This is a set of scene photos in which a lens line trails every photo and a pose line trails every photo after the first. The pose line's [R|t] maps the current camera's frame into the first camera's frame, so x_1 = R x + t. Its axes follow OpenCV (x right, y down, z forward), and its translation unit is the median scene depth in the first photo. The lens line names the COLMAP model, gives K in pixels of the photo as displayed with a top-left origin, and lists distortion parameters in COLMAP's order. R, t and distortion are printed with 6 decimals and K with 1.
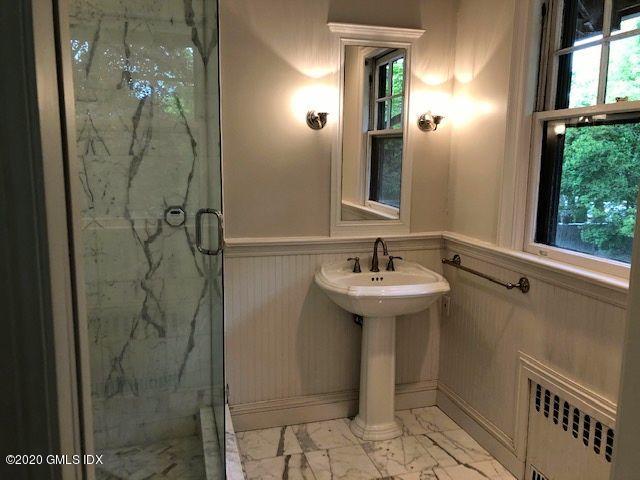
lens RADIAL K [[530.1, 0, 320.2], [0, 530.1, 239.8], [0, 0, 1]] dist [-0.015990, -0.009004]
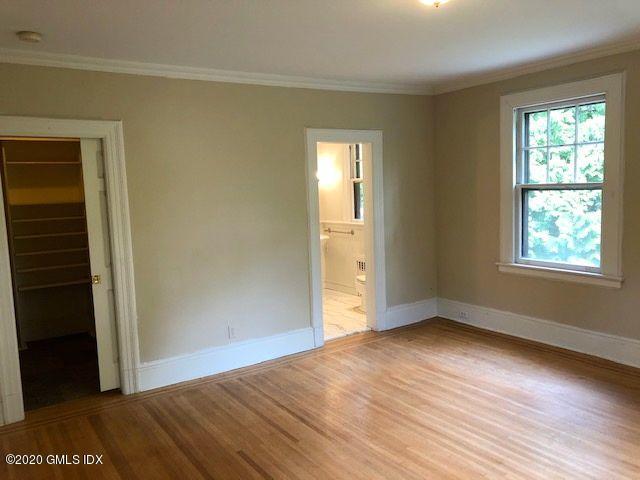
lens RADIAL K [[530.1, 0, 319.9], [0, 530.1, 240.1], [0, 0, 1]] dist [-0.015990, -0.009004]
pose [[0.943061, -0.073218, 0.324460, -0.866307], [0.089953, 0.995264, -0.036862, 0.234600], [-0.320225, 0.063949, 0.945181, -2.020586]]
